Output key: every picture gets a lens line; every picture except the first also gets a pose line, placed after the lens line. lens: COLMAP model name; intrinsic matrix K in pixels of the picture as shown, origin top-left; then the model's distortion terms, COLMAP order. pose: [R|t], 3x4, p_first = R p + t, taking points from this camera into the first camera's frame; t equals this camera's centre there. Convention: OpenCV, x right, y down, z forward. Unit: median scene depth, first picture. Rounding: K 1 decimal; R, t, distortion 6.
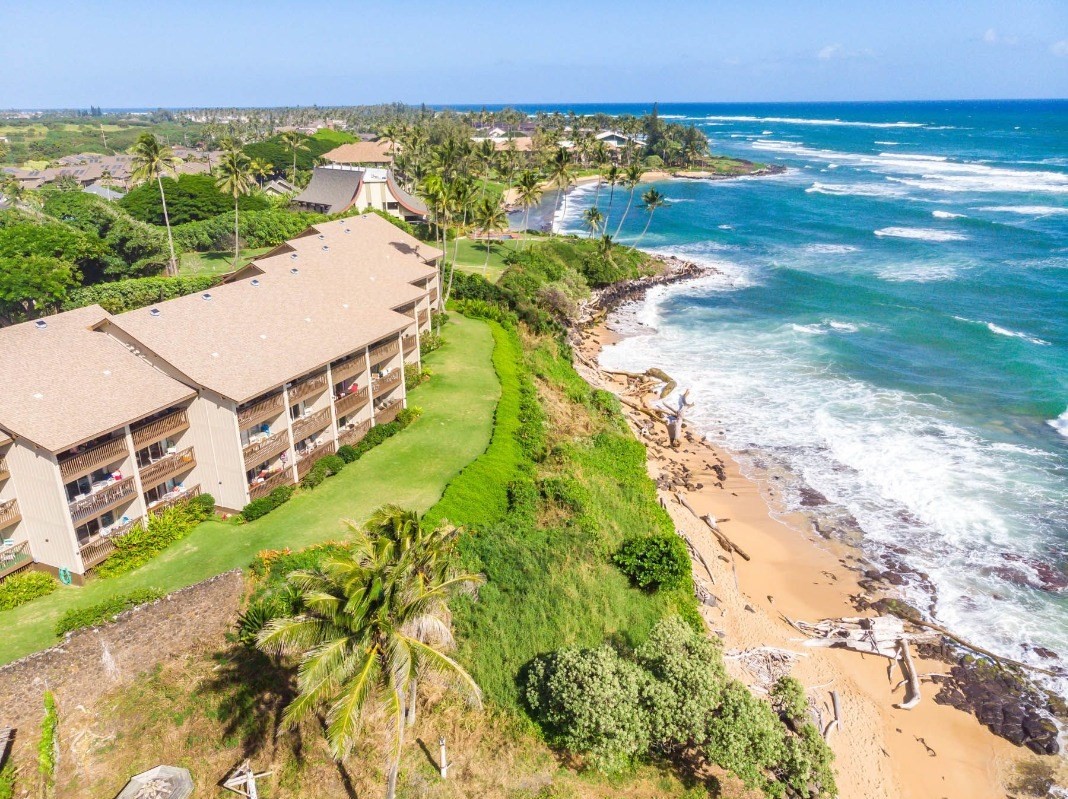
lens RADIAL K [[790.7, 0, 534.0], [0, 790.7, 399.5], [0, 0, 1]] dist [0.001240, -0.000785]
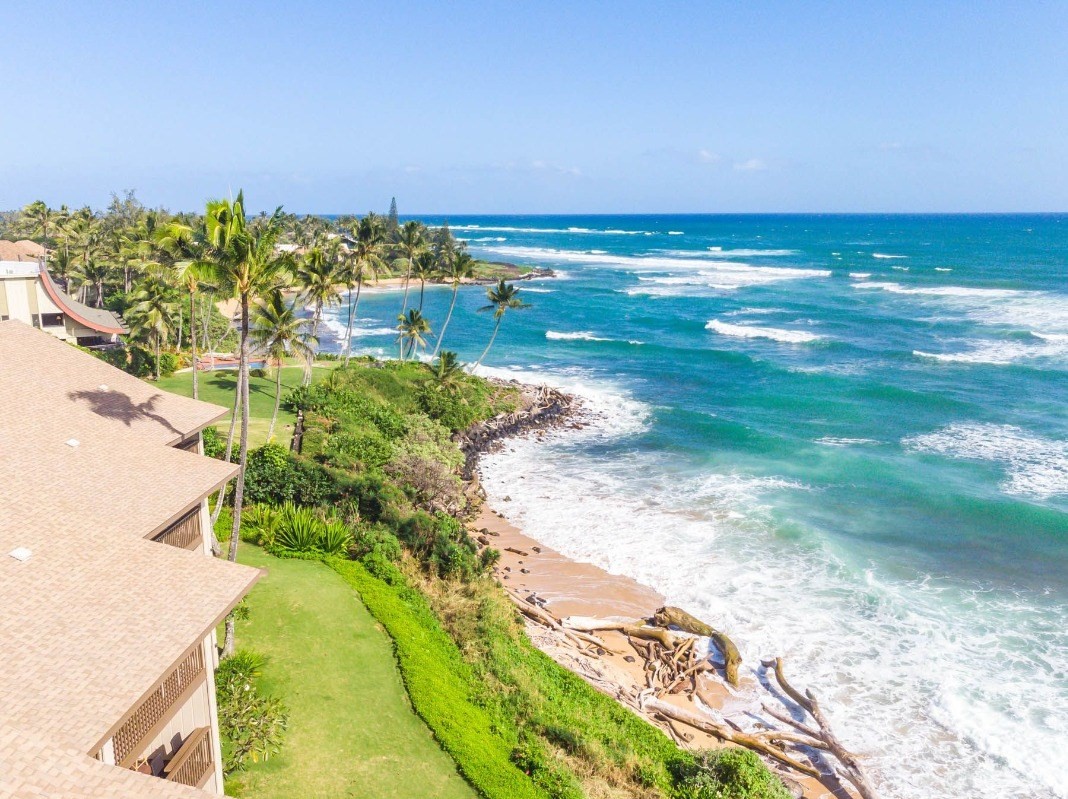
lens RADIAL K [[874.6, 0, 534.2], [0, 874.6, 363.8], [0, 0, 1]] dist [-0.003627, -0.003321]
pose [[0.940105, -0.051192, 0.337019, -0.070854], [0.115524, 0.978000, -0.173694, -0.071140], [-0.320713, 0.202225, 0.925337, 0.339038]]
